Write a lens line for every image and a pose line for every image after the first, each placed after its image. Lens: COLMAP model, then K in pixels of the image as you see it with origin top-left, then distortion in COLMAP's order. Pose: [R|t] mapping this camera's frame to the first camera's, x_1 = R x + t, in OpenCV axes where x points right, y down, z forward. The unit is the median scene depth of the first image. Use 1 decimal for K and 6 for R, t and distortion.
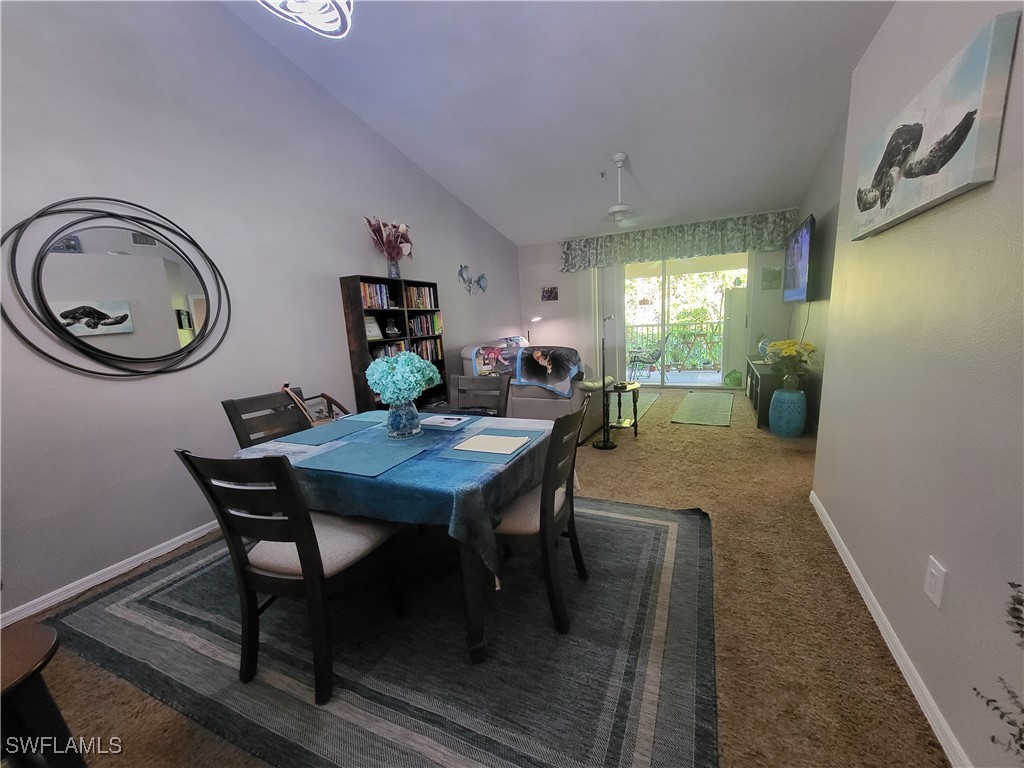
lens RADIAL K [[404.2, 0, 515.0], [0, 404.2, 392.7], [0, 0, 1]] dist [0.002077, 0.000202]
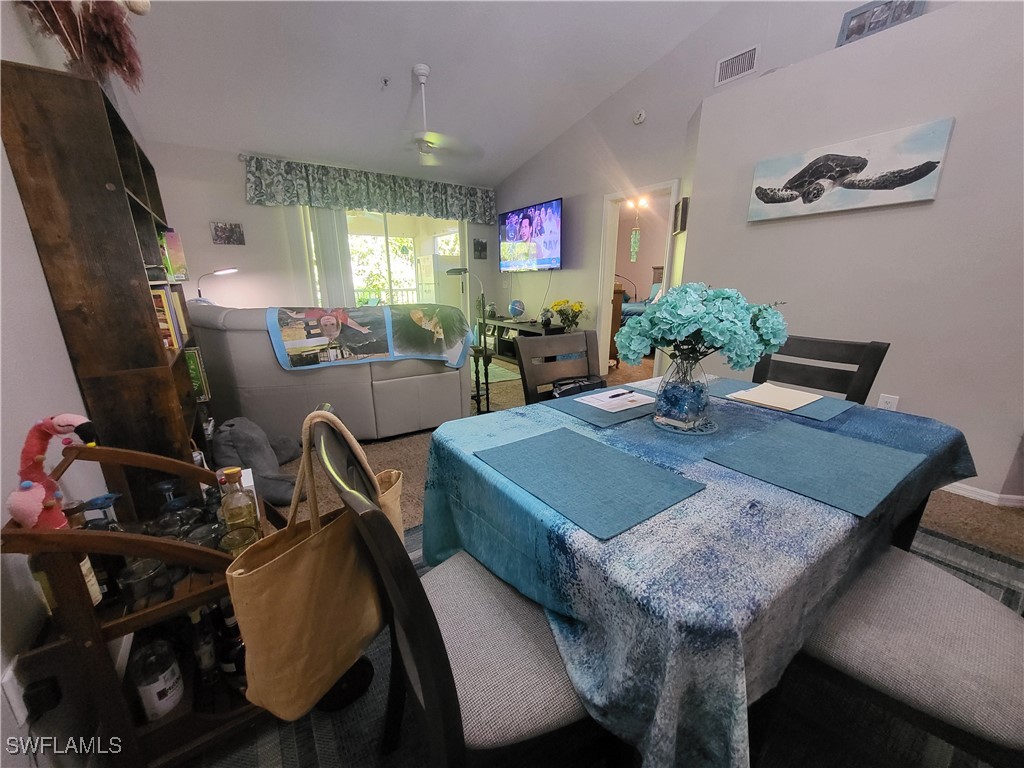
lens RADIAL K [[404.2, 0, 515.0], [0, 404.2, 392.7], [0, 0, 1]] dist [0.002077, 0.000202]
pose [[0.500788, -0.179730, 0.846704, -0.442800], [0.131656, 0.982639, 0.130717, -0.026571], [-0.855499, 0.046012, 0.515757, 0.439857]]
